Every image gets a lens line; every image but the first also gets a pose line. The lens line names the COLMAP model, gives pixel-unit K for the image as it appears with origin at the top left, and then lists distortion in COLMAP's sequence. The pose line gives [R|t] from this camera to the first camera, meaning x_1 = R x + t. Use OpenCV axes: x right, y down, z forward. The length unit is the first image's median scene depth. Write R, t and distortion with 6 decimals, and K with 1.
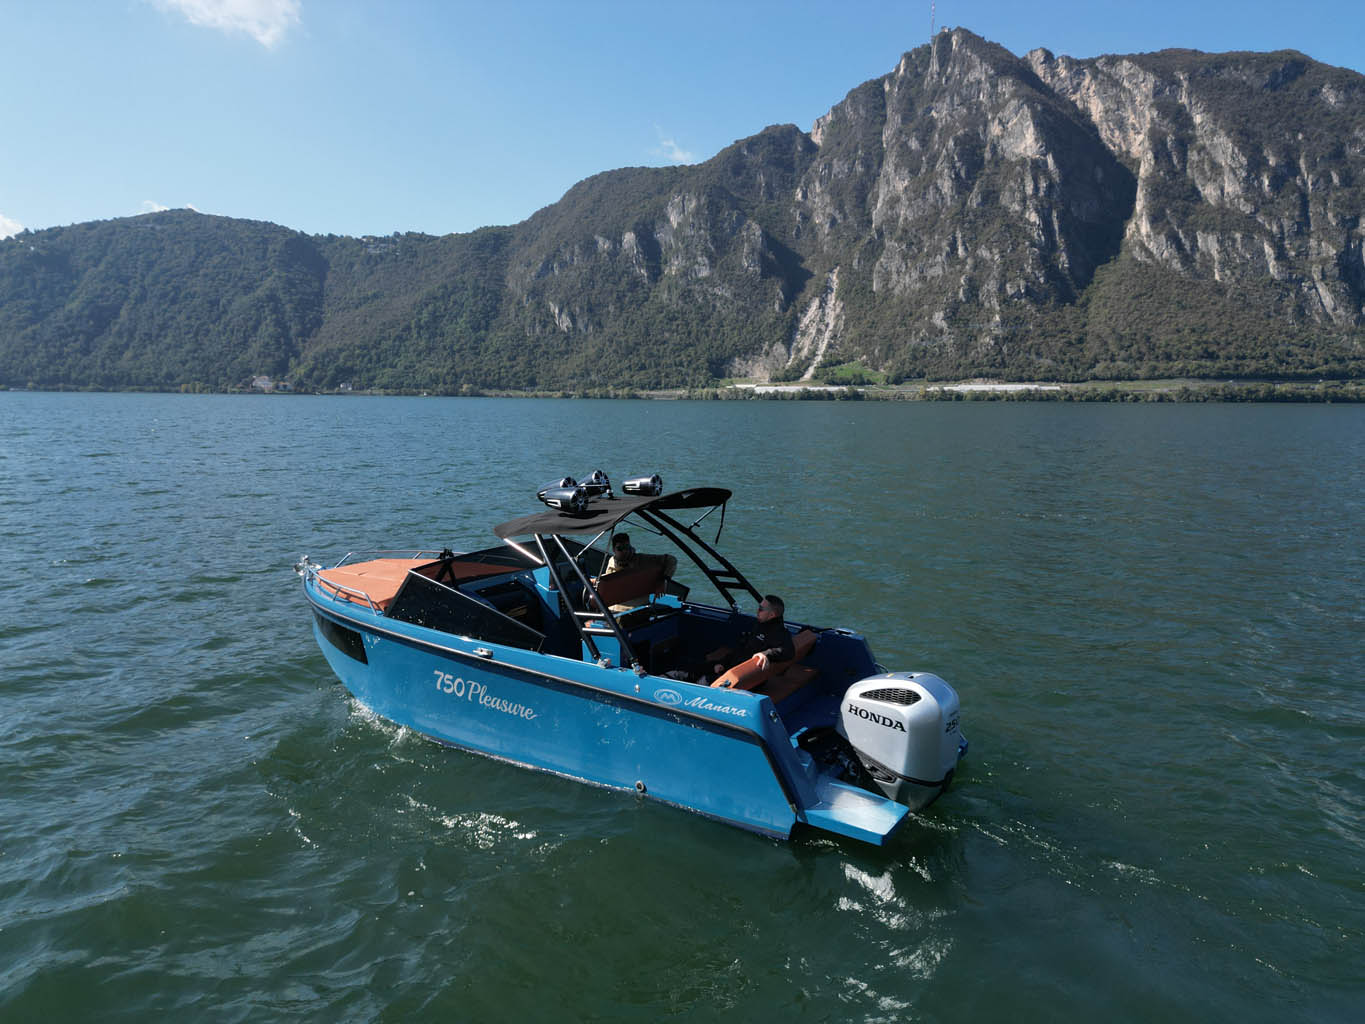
lens RADIAL K [[916.2, 0, 688.1], [0, 916.2, 503.3], [0, 0, 1]] dist [0.090303, -0.086256]
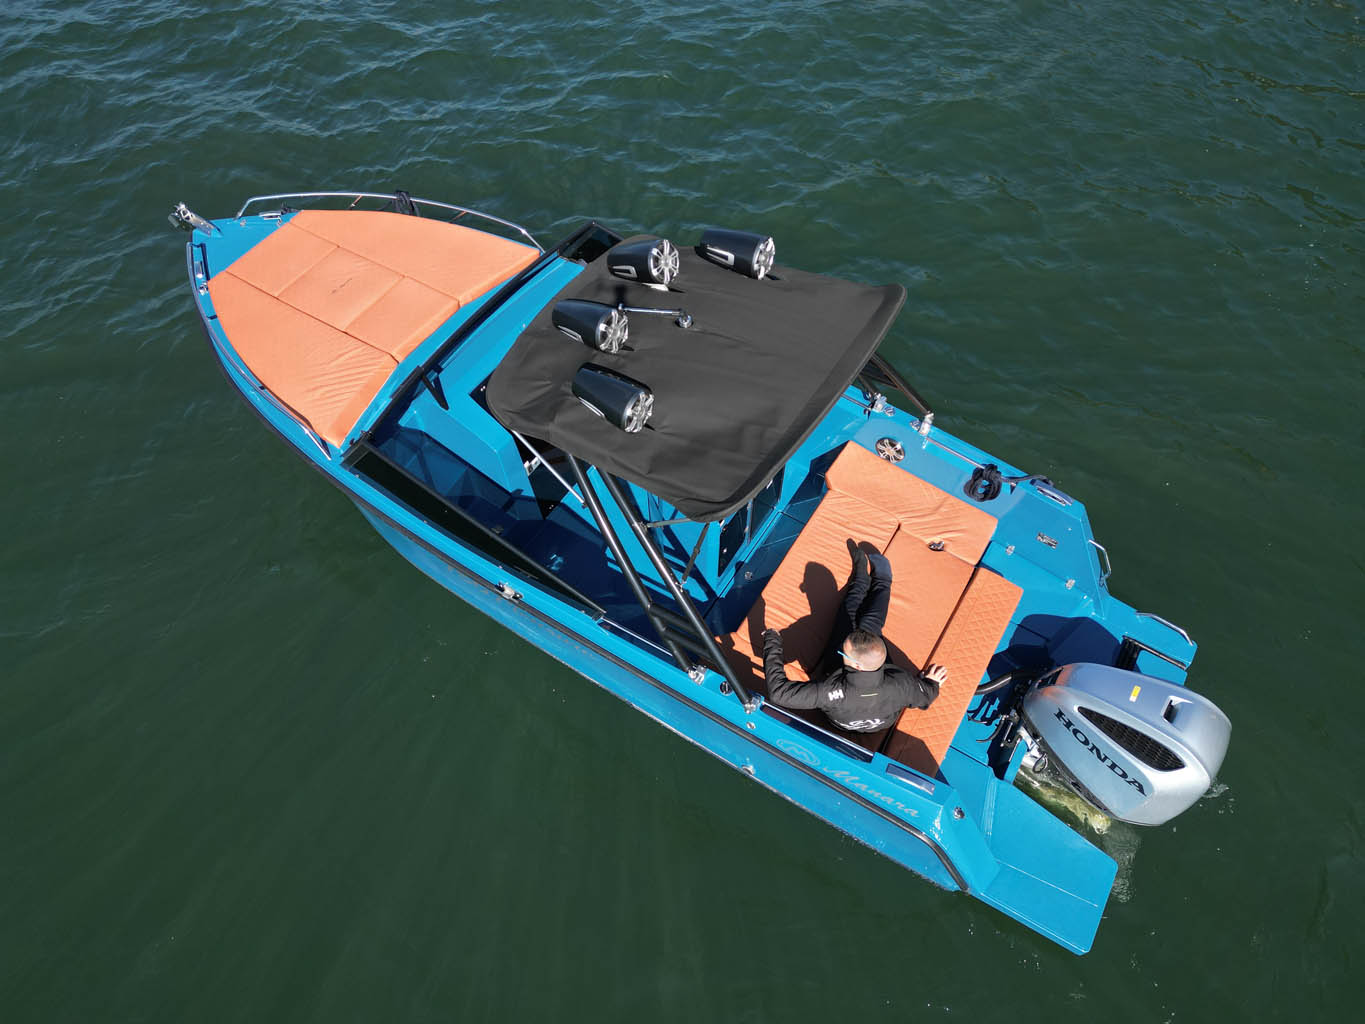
lens RADIAL K [[925.4, 0, 688.3], [0, 925.4, 505.6], [0, 0, 1]] dist [0.074122, -0.062003]
pose [[0.999697, -0.003436, -0.024380, -0.084392], [0.020085, 0.686499, 0.726853, -0.409370], [0.014239, -0.727122, 0.686360, 0.662227]]
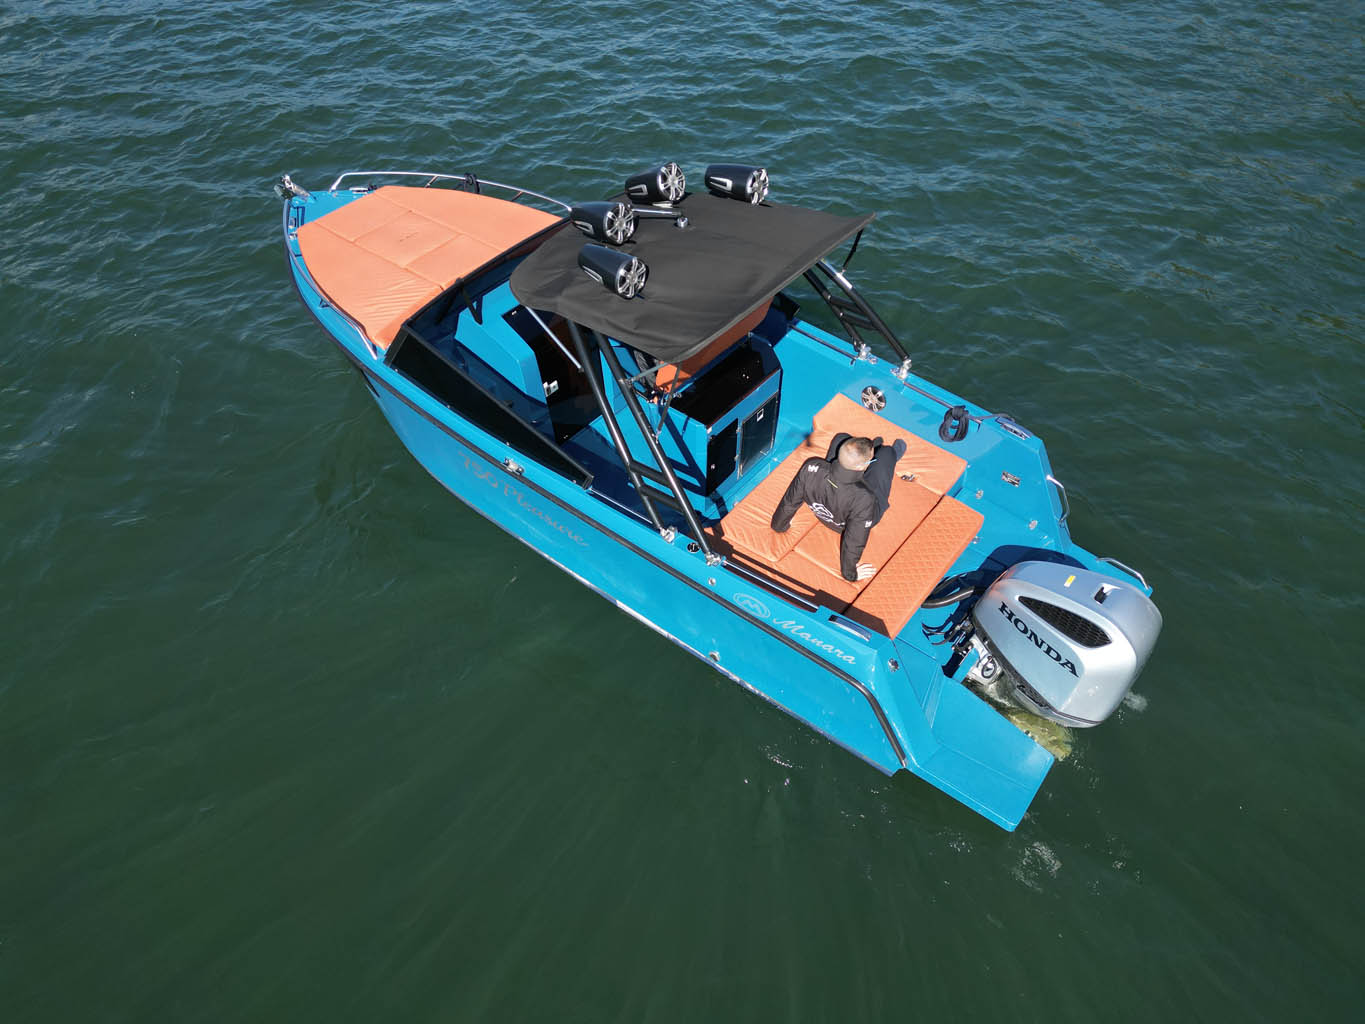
lens RADIAL K [[916.2, 0, 688.1], [0, 916.2, 503.3], [0, 0, 1]] dist [0.090303, -0.086256]
pose [[0.993087, 0.070623, -0.093760, -0.008756], [0.001453, 0.791302, 0.611424, -0.303174], [0.117373, -0.607333, 0.785729, 0.466322]]
